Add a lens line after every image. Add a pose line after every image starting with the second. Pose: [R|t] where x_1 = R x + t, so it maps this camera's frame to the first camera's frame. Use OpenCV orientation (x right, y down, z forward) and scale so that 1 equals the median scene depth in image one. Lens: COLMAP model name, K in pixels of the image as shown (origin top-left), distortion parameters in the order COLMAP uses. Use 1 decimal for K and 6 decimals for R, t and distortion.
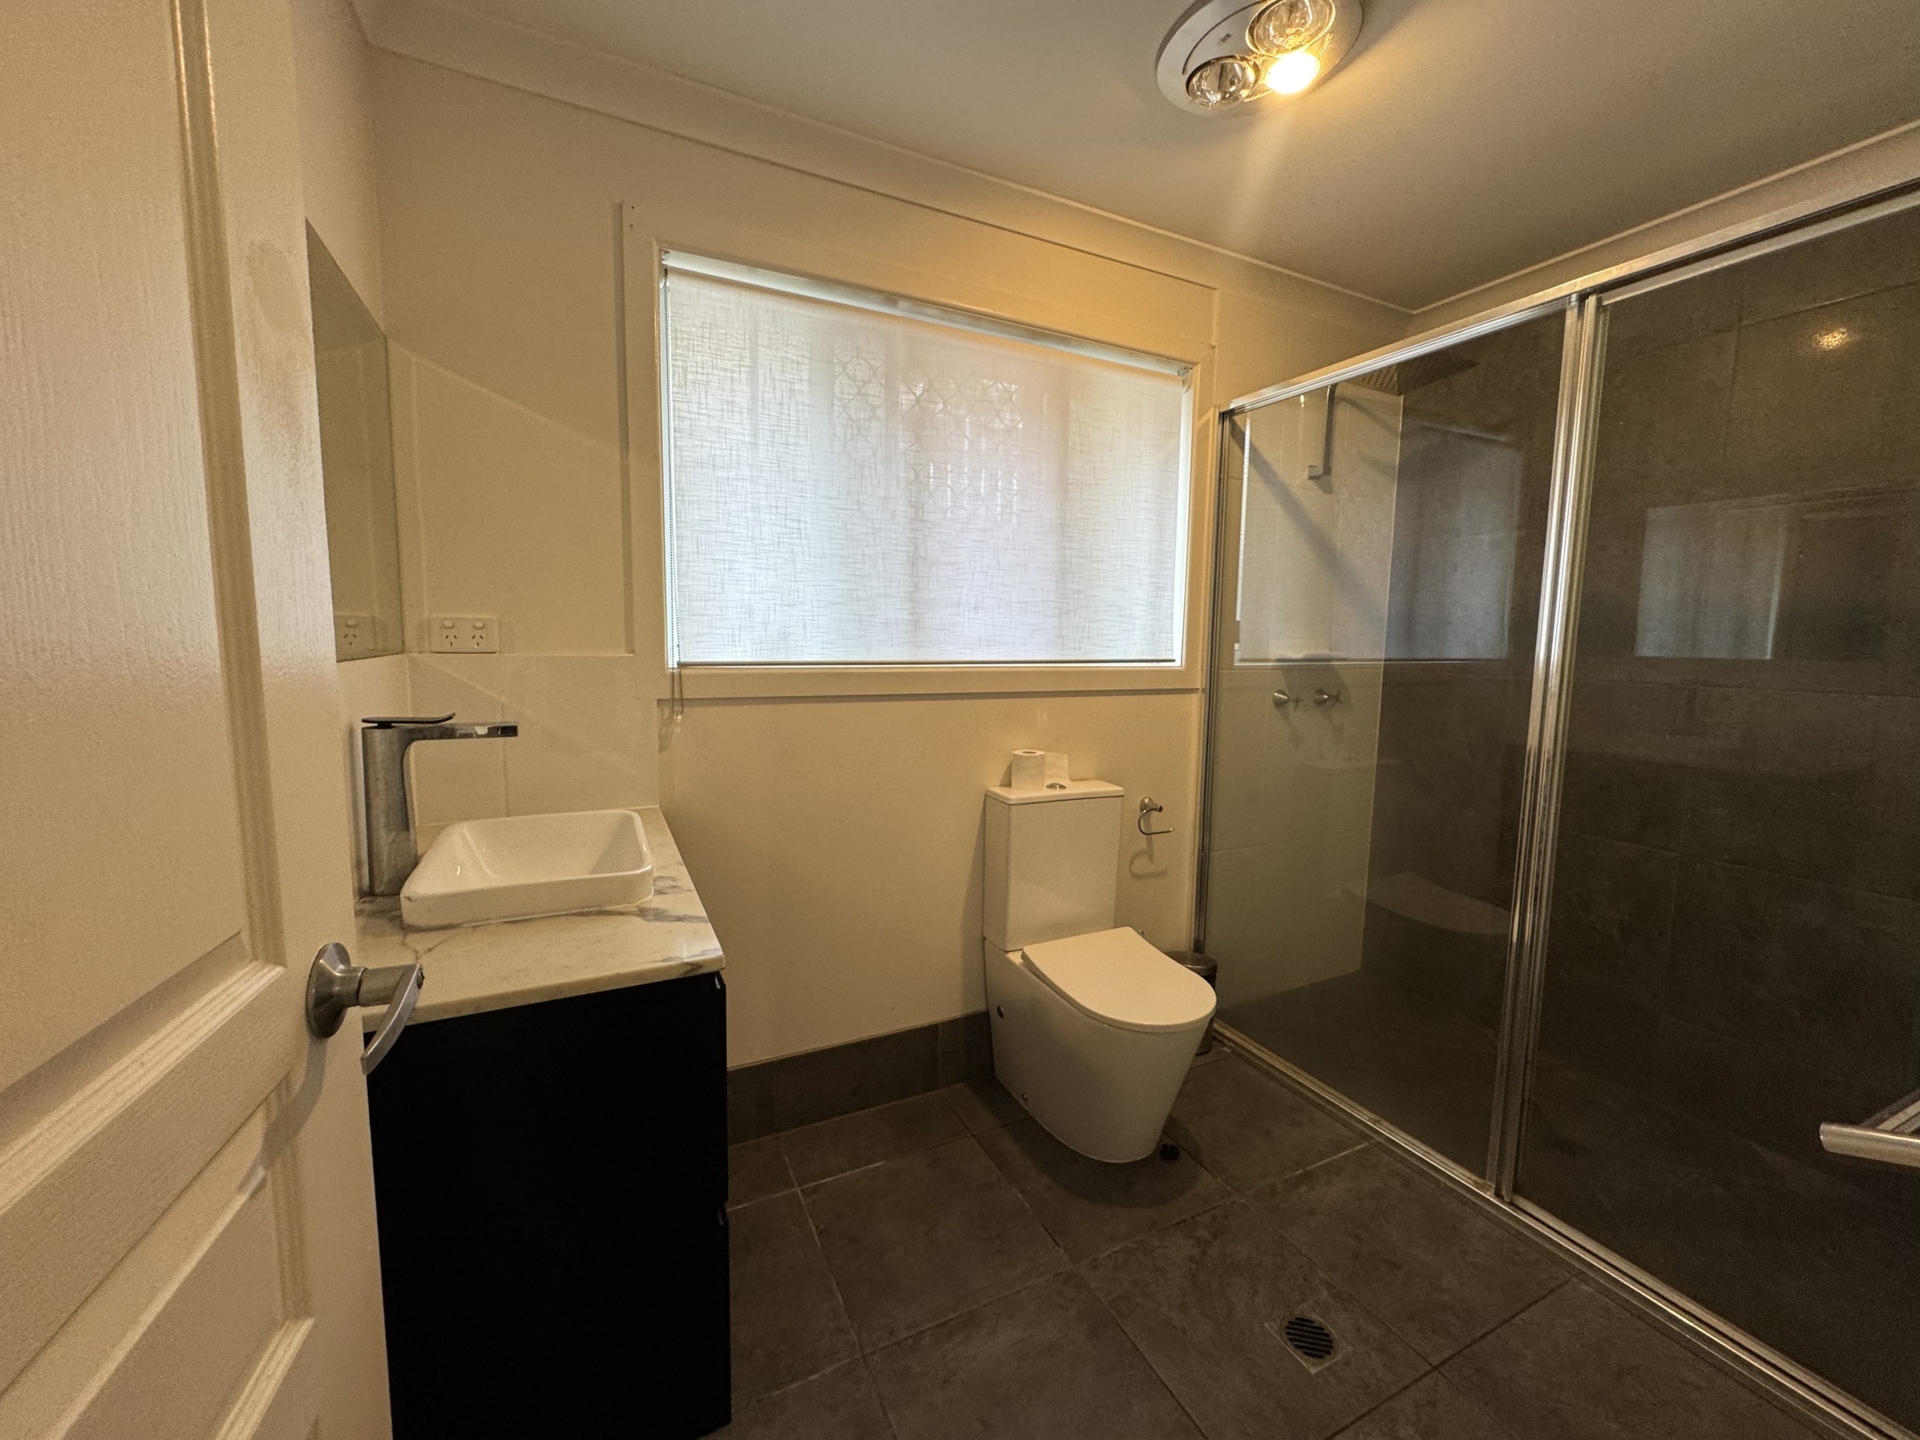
lens RADIAL K [[768.5, 0, 956.3], [0, 768.5, 728.0], [0, 0, 1]] dist [-0.000176, -0.000105]
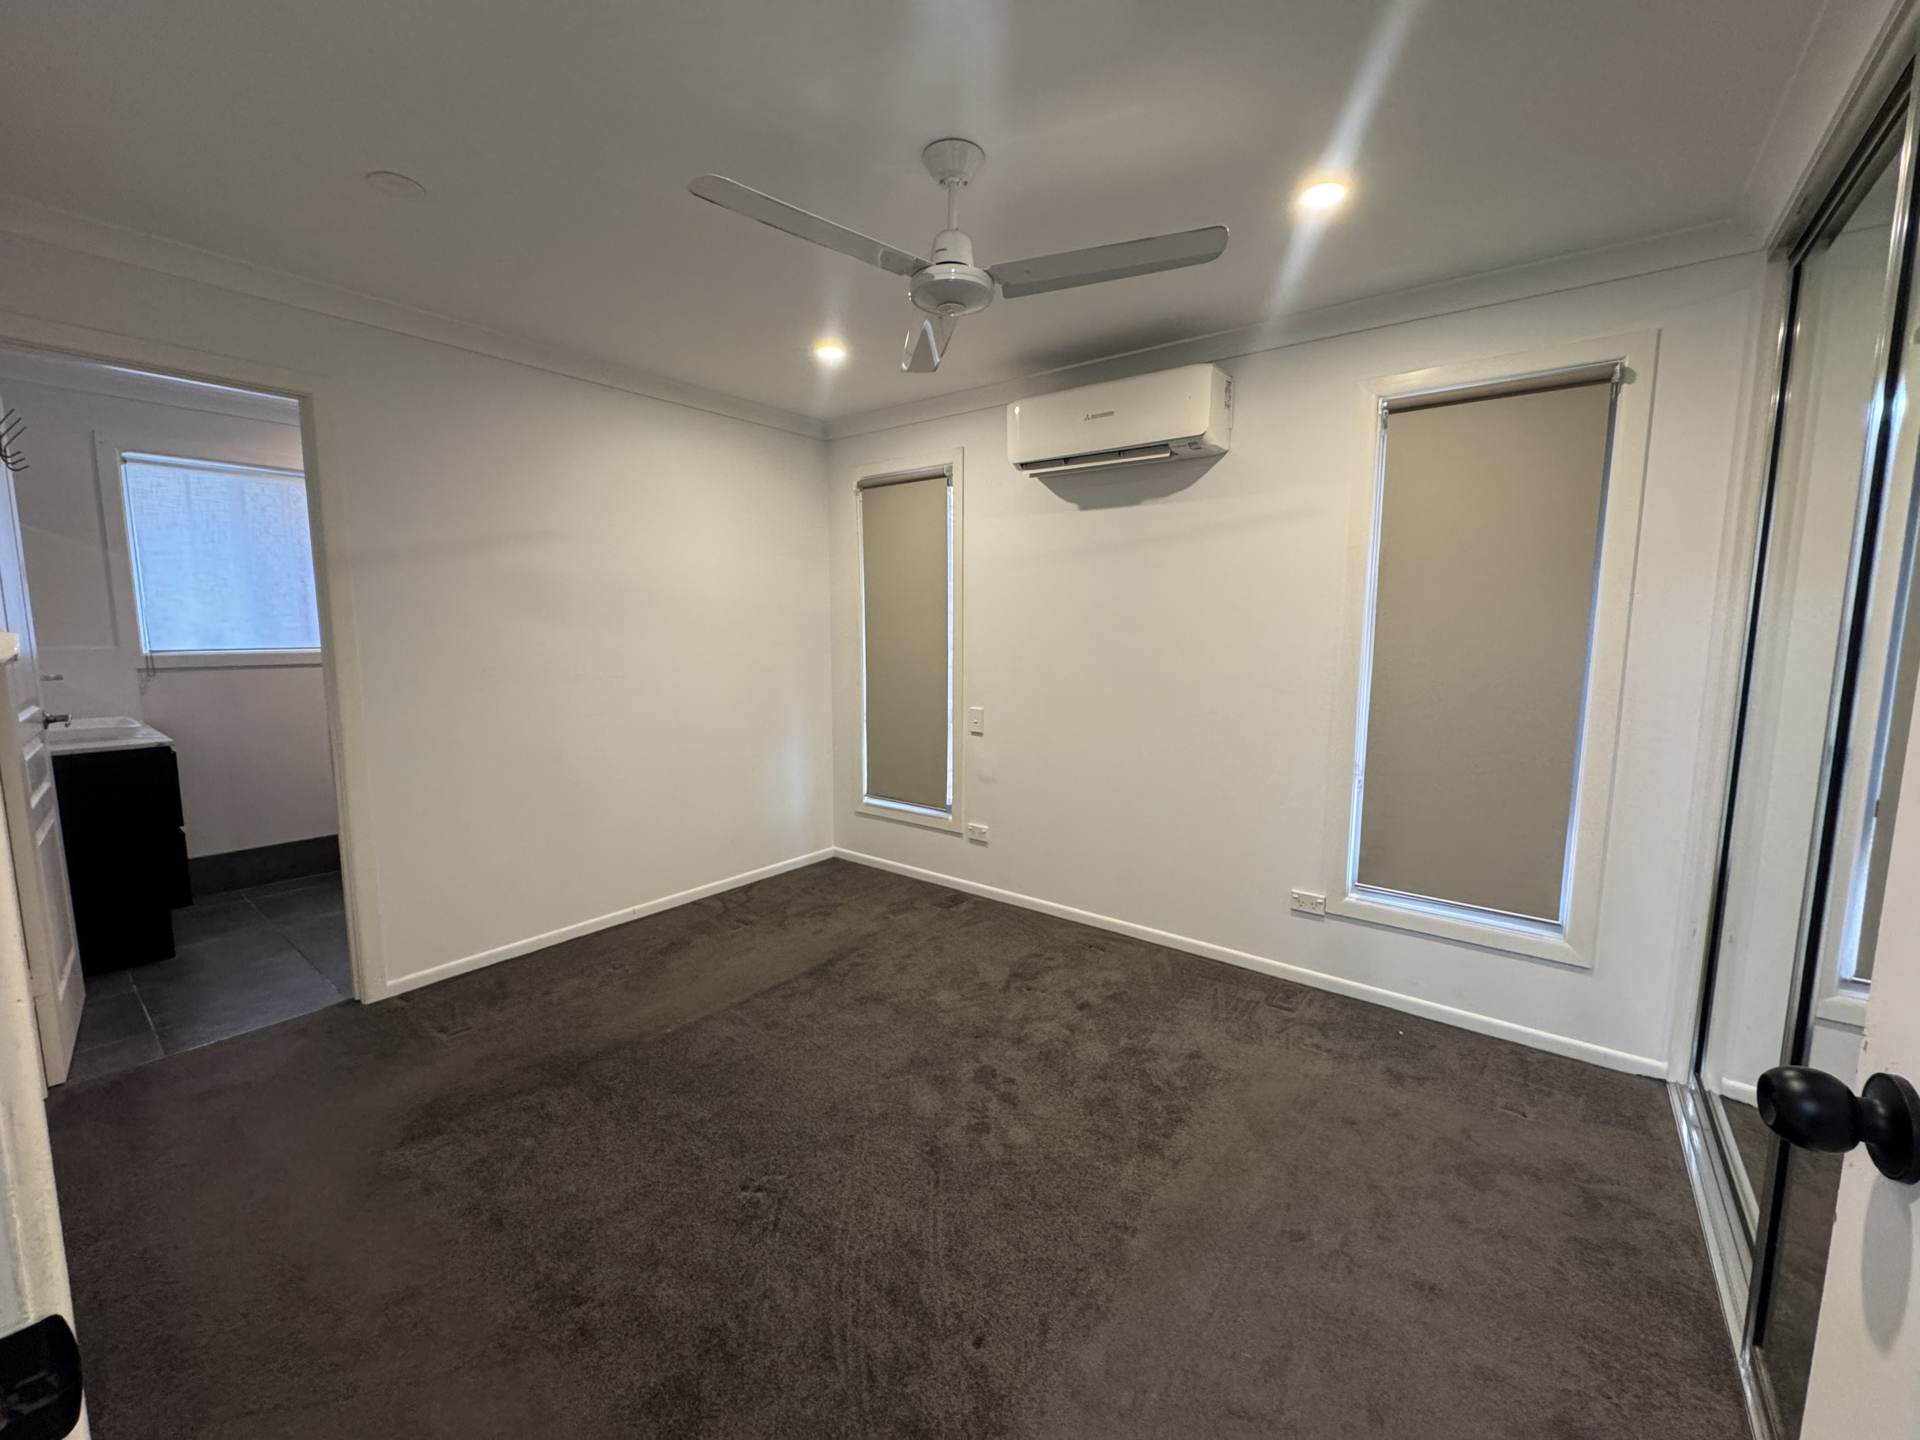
lens RADIAL K [[768.5, 0, 959.1], [0, 768.5, 711.2], [0, 0, 1]] dist [-0.000176, -0.000105]
pose [[0.904151, -0.062475, 0.422620, 0.725197], [0.053095, 0.998012, 0.033941, 0.119858], [-0.423901, -0.008248, 0.905671, -1.801202]]
